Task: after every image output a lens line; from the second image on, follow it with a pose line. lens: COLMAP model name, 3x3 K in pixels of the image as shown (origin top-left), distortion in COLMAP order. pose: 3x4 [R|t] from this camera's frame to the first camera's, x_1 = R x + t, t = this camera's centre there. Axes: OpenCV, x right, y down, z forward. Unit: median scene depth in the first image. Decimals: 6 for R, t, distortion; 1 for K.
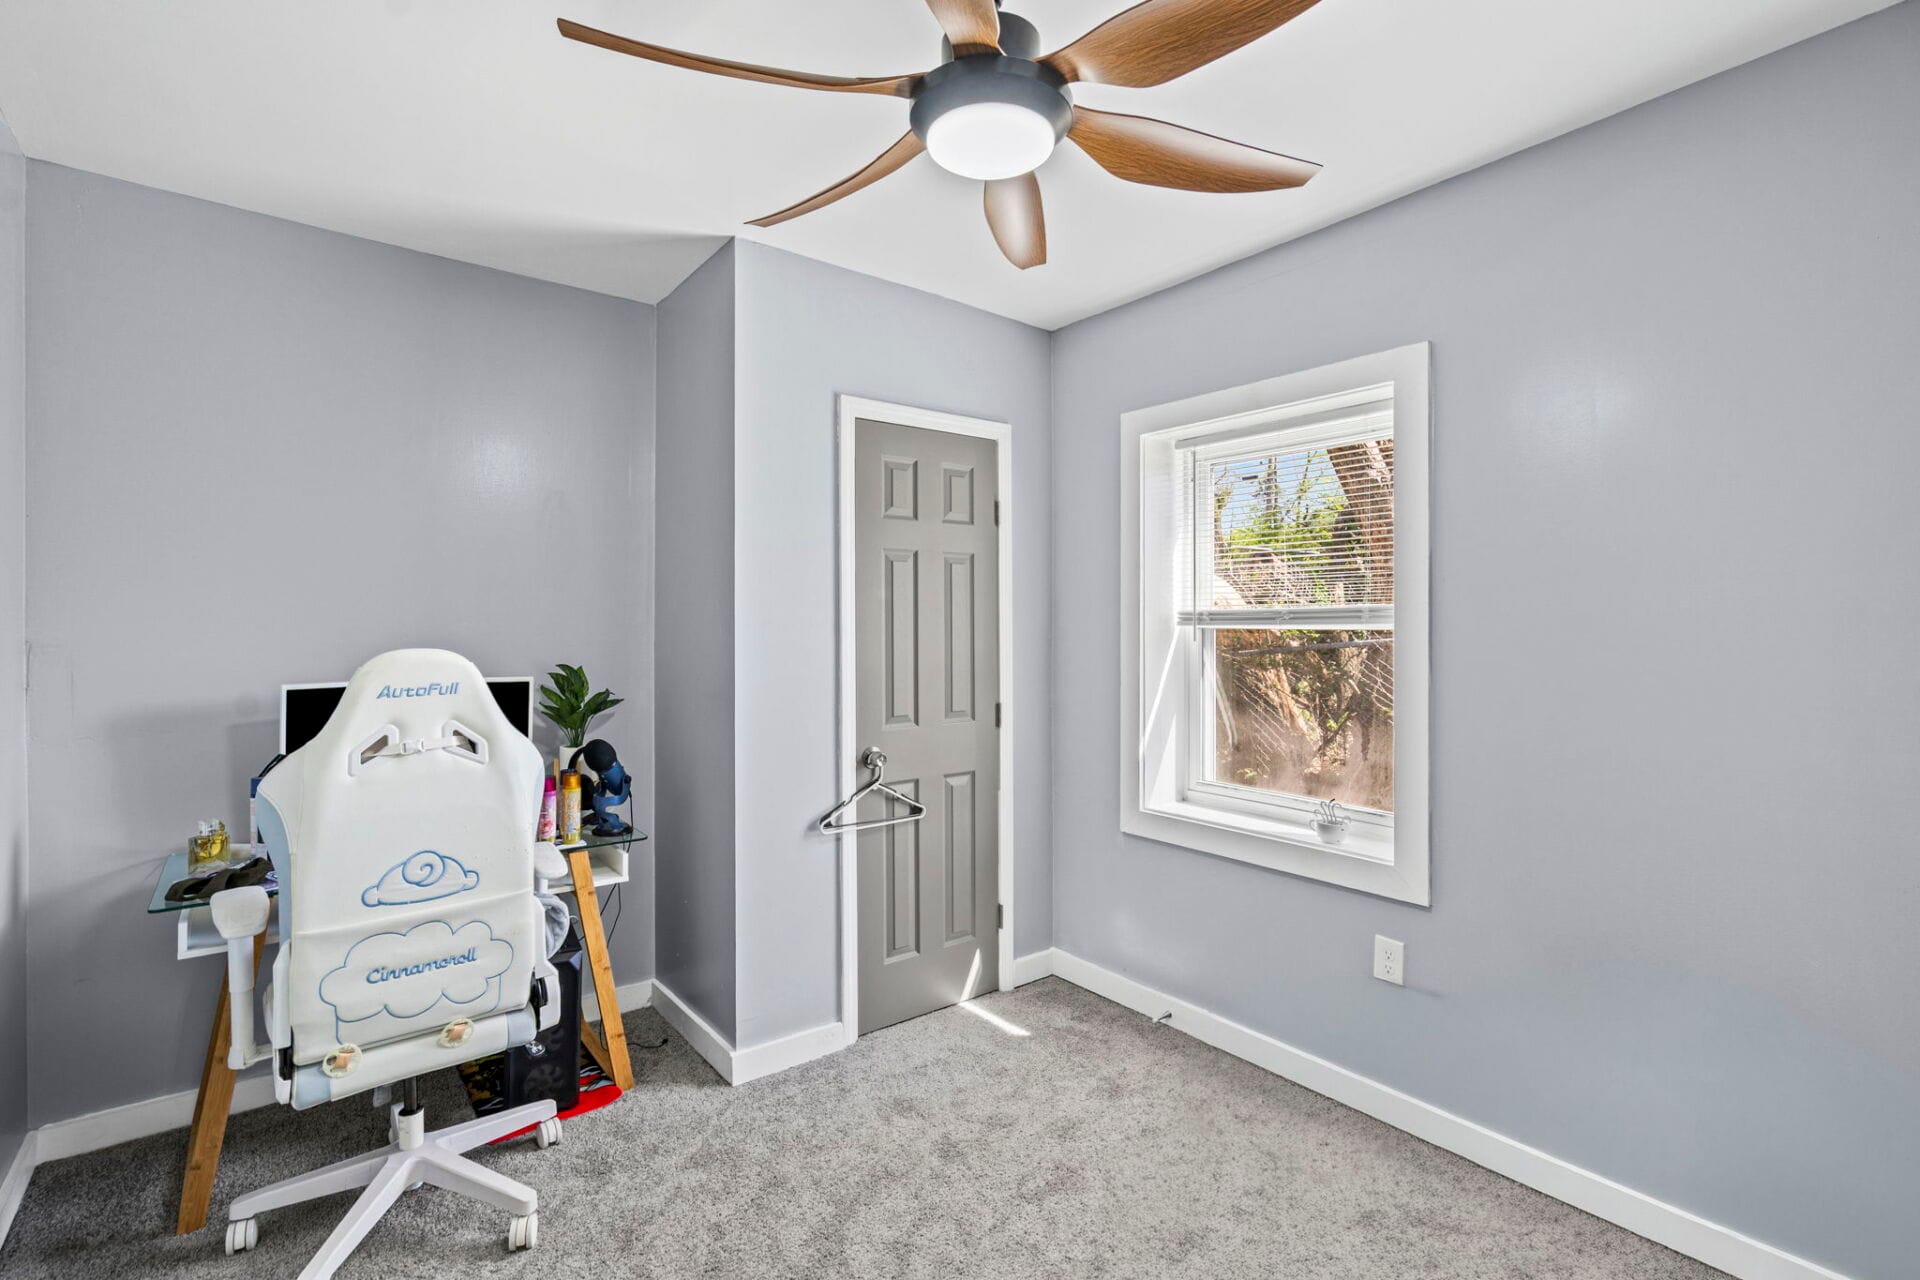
lens RADIAL K [[875.5, 0, 961.6], [0, 875.5, 623.7], [0, 0, 1]] dist [-0.004617, -0.000378]
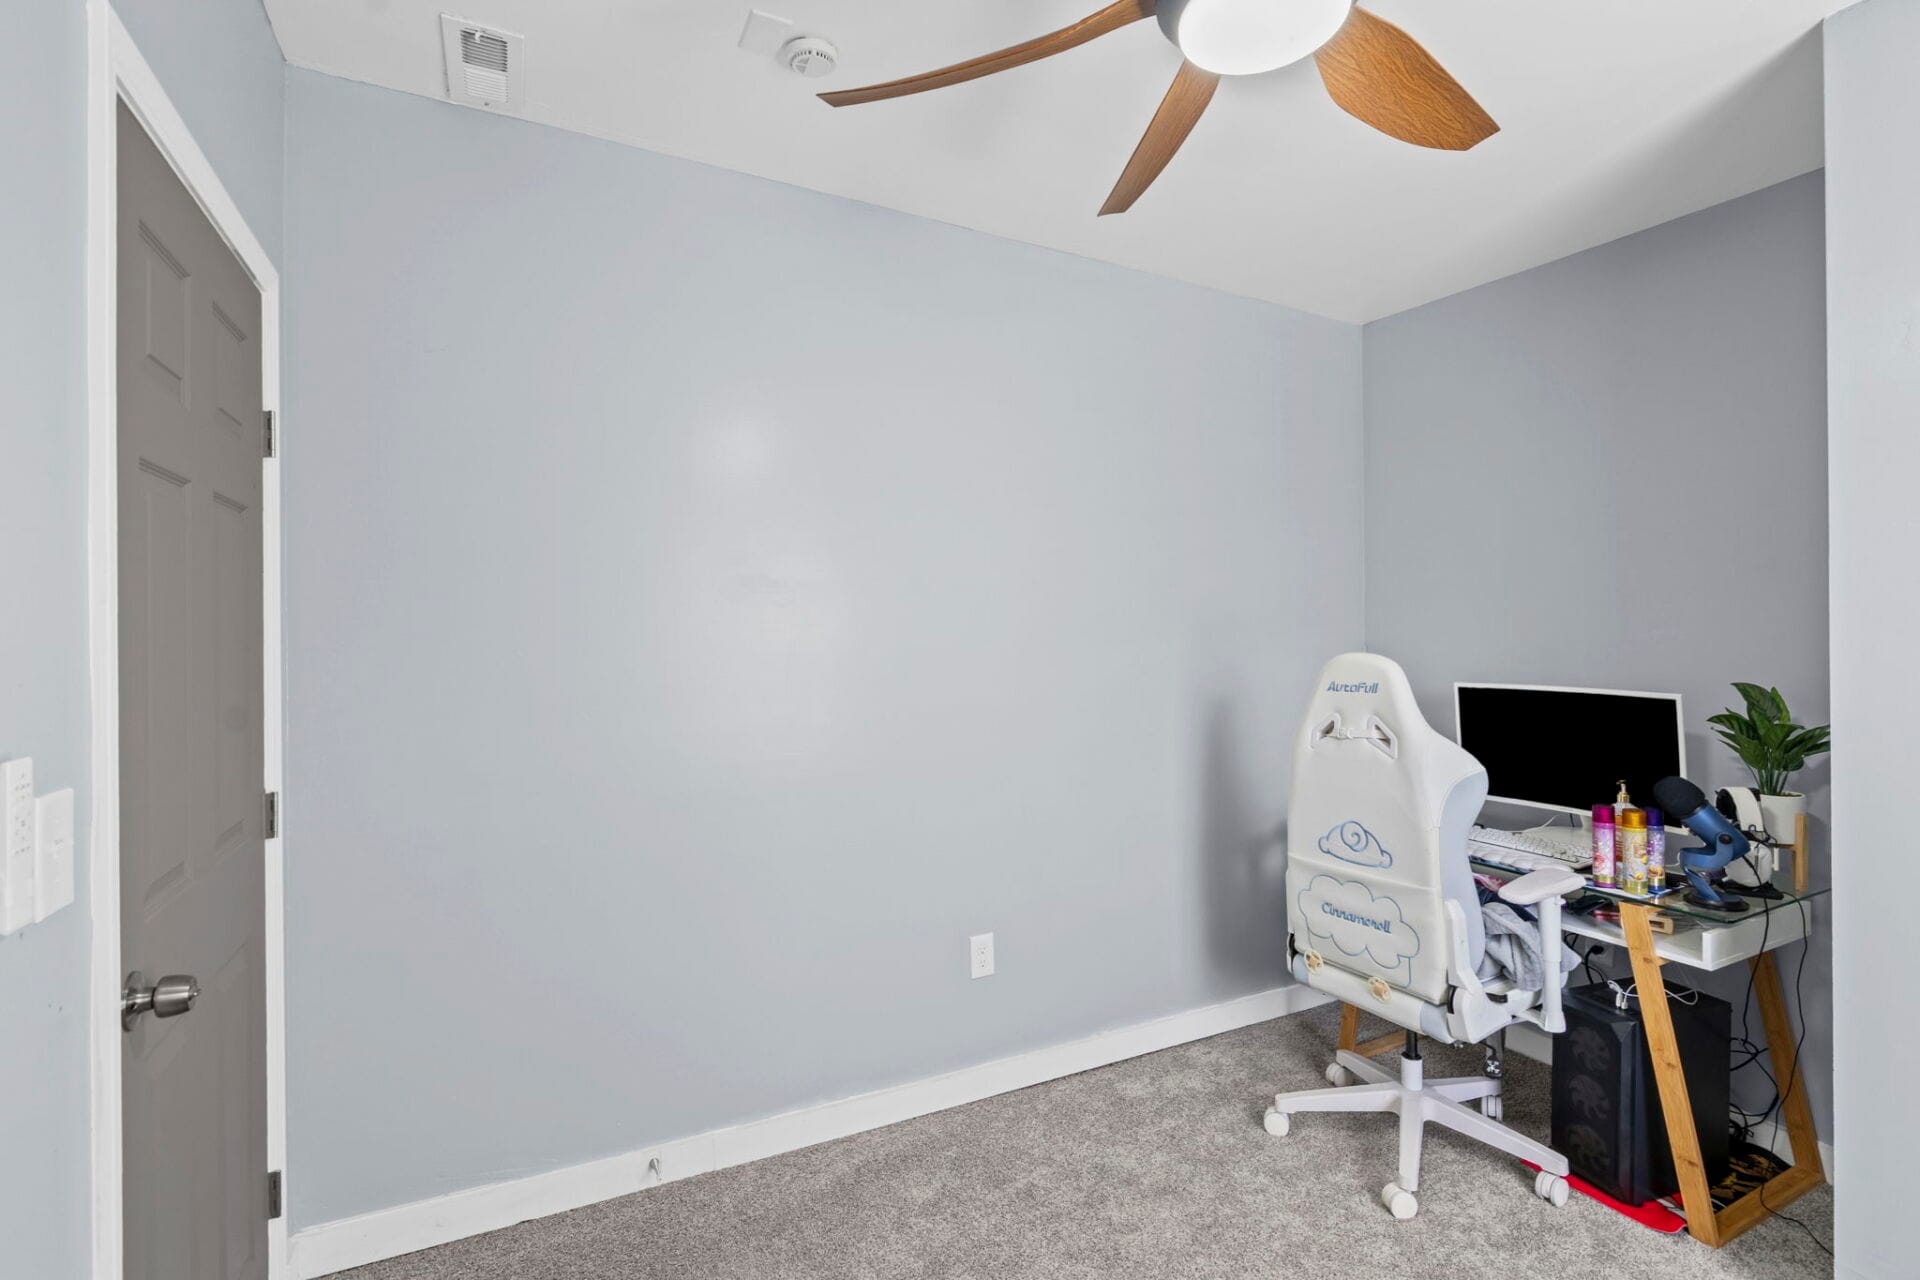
lens RADIAL K [[897.4, 0, 962.5], [0, 897.4, 660.1], [0, 0, 1]] dist [0.000660, -0.000197]
pose [[-0.208960, 0.027312, -0.977543, 0.671341], [0.004692, 0.999626, 0.026926, 0.003217], [0.977913, 0.001040, -0.209010, 0.709501]]
